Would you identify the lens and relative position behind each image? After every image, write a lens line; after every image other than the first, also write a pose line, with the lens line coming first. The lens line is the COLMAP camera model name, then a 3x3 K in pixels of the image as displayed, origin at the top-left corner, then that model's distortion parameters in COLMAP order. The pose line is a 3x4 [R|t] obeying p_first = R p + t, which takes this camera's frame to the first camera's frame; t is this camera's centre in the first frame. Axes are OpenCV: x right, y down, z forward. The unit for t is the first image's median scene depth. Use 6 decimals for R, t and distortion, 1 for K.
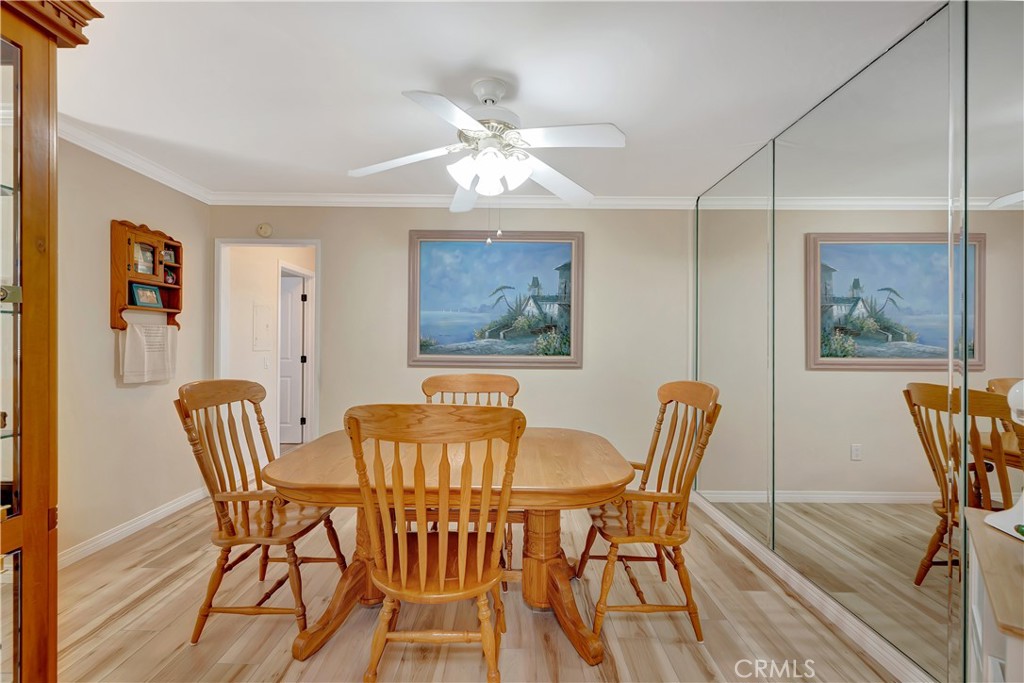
lens RADIAL K [[438.0, 0, 513.8], [0, 438.0, 339.3], [0, 0, 1]] dist [0.000320, 0.000009]
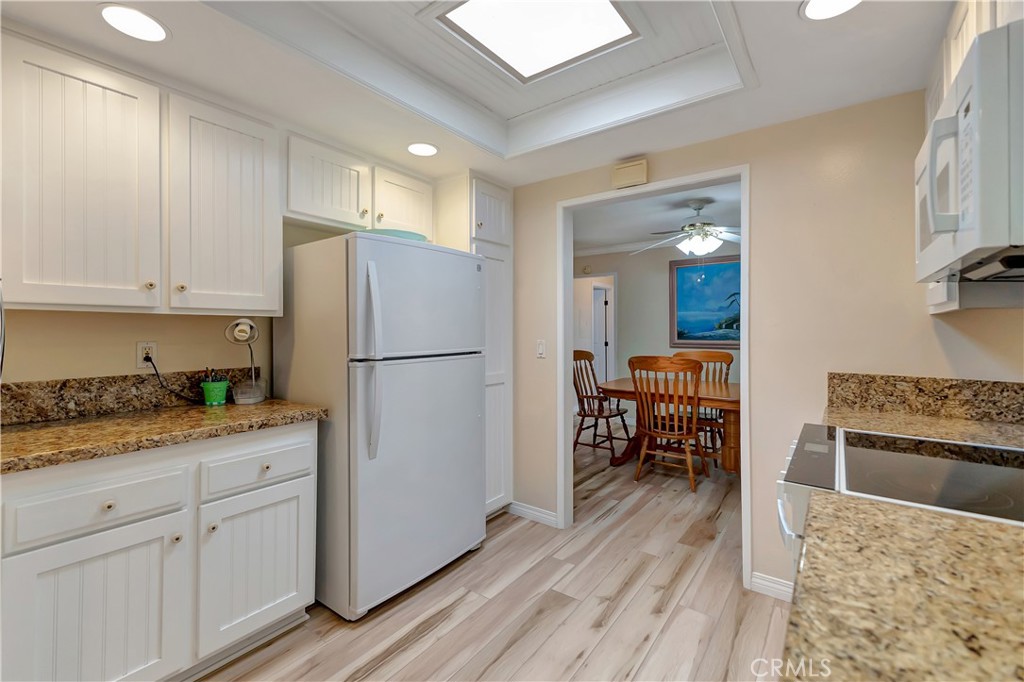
lens RADIAL K [[438.0, 0, 513.8], [0, 438.0, 332.1], [0, 0, 1]] dist [0.000320, 0.000009]
pose [[0.800650, -0.009304, -0.599060, 0.265716], [0.012589, 0.999920, 0.001296, -0.002548], [0.599000, -0.008579, 0.800703, -0.628545]]
